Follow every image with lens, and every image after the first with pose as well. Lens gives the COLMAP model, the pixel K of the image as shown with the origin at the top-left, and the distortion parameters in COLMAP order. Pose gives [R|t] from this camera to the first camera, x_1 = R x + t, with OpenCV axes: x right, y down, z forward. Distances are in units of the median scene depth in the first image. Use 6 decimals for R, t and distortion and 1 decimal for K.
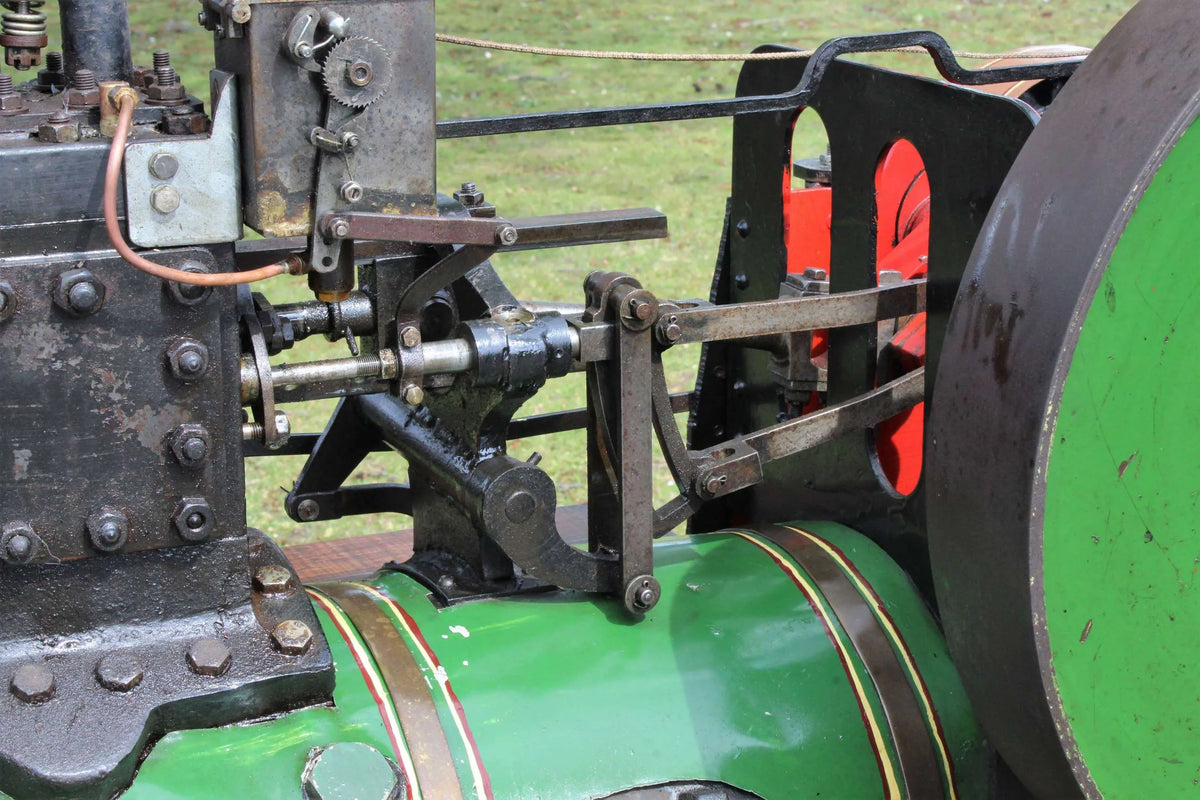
lens RADIAL K [[2400.0, 0, 581.0], [0, 2400.0, 404.0], [0, 0, 1]] dist [0.025163, 0.229519]
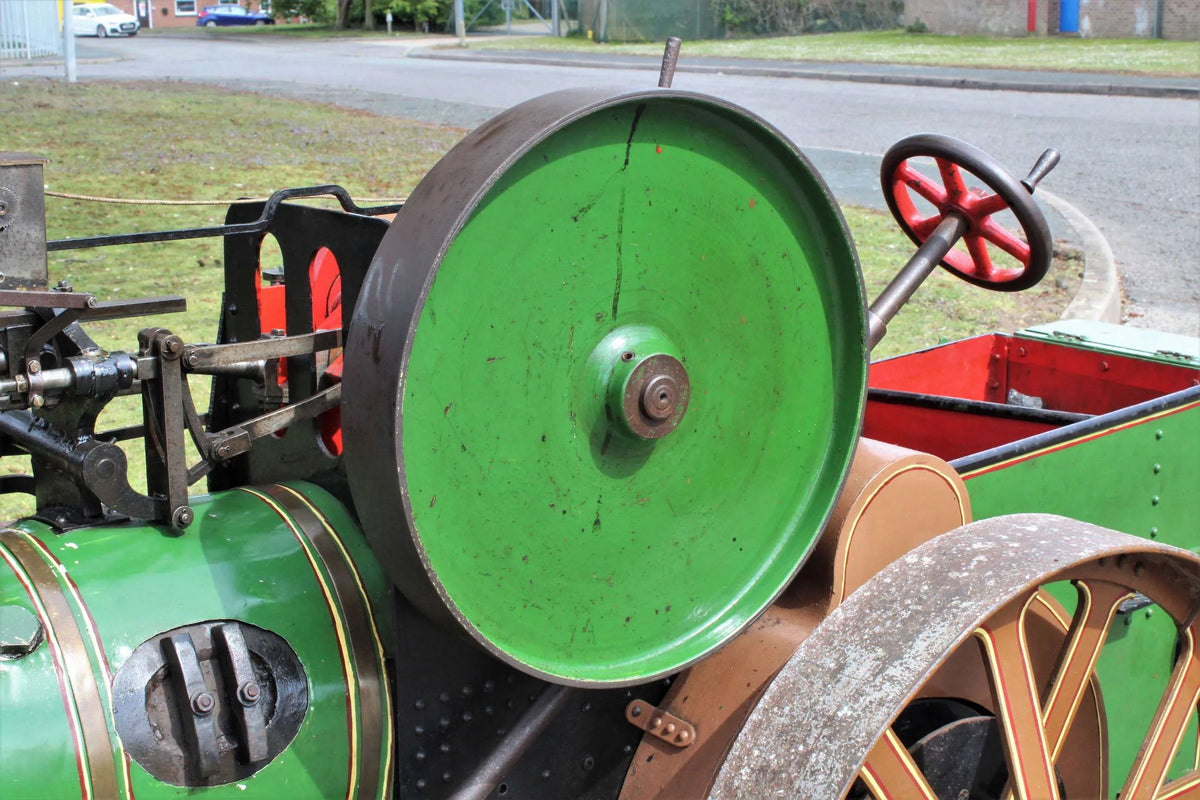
lens RADIAL K [[1822.5, 0, 600.0], [0, 1822.5, 400.0], [0, 0, 1]] dist [-0.032023, 0.076599]
pose [[0.965150, -0.048094, 0.257240, -0.016439], [0.063377, 0.996663, -0.051448, 0.082188], [-0.253907, 0.065958, 0.964977, -0.315331]]
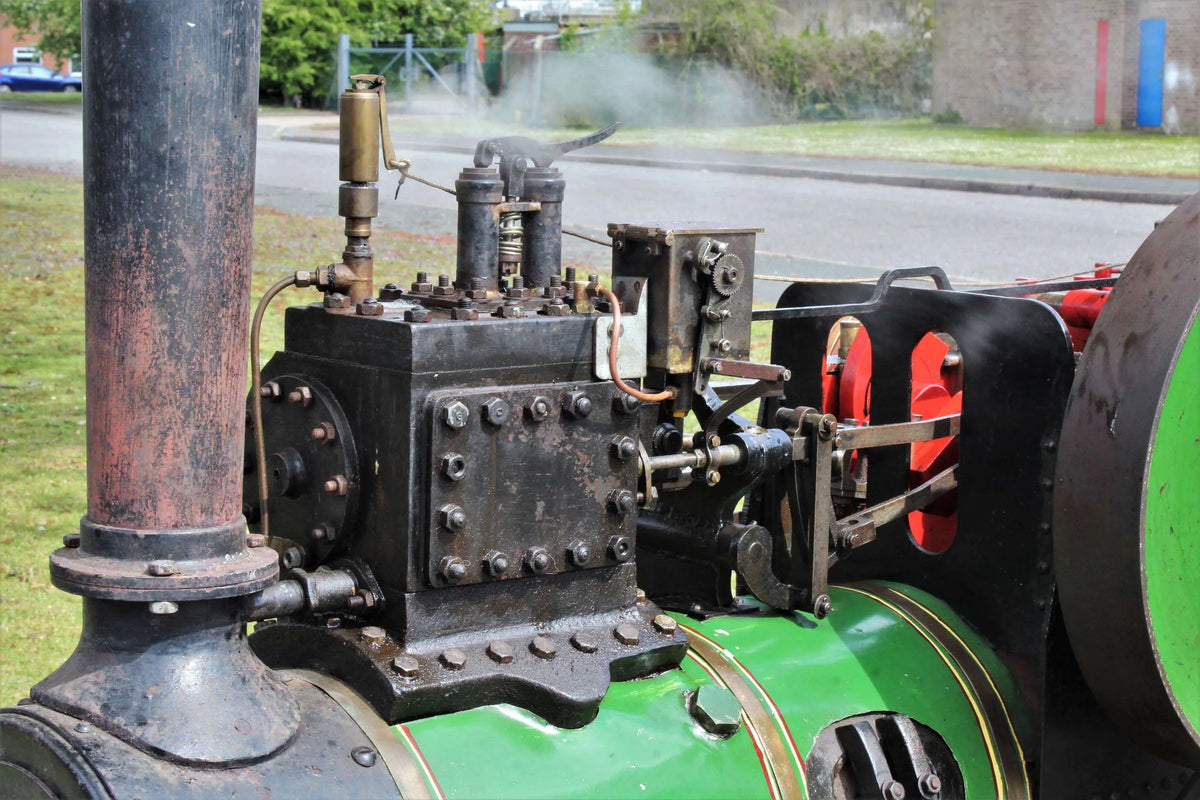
lens RADIAL K [[2448.1, 0, 600.0], [0, 2448.1, 400.0], [0, 0, 1]] dist [0.051474, 0.022566]
pose [[0.954010, -0.008297, 0.299659, -0.612892], [0.050037, 0.990001, -0.131889, 0.152566], [-0.295569, 0.140818, 0.944886, -0.528299]]
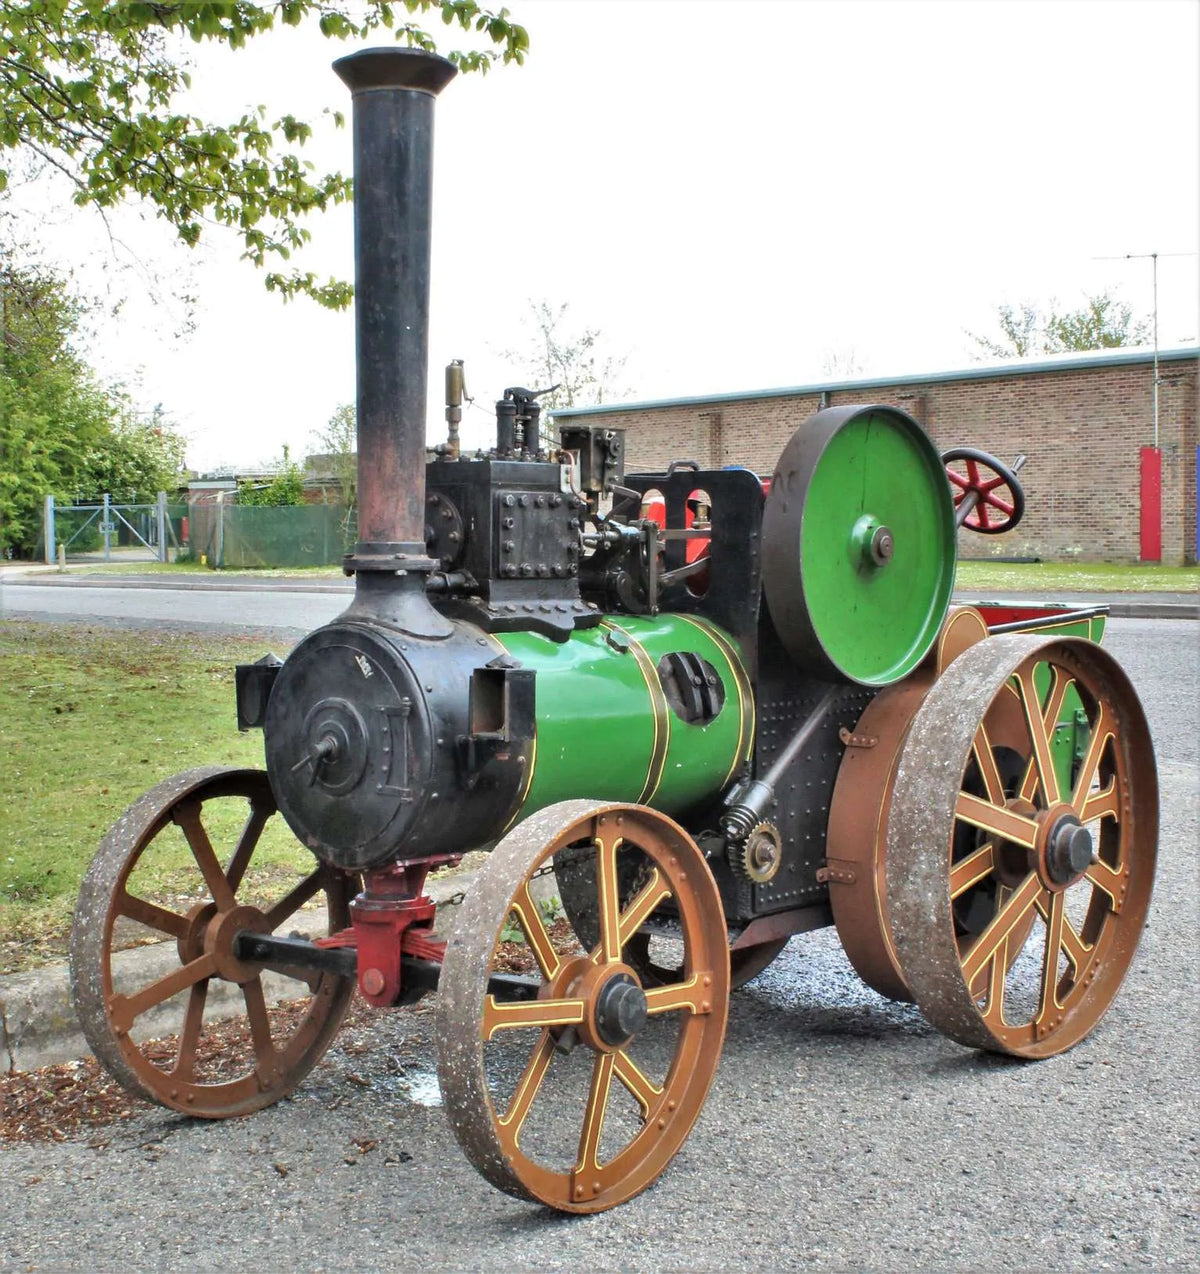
lens RADIAL K [[2148.3, 0, 595.4], [0, 2148.3, 709.1], [0, 0, 1]] dist [-0.114986, 0.095592]
pose [[0.896085, -0.025678, 0.443139, -1.433068], [0.110824, 0.979652, -0.167335, 0.729700], [-0.429825, 0.199057, 0.880697, -1.660769]]
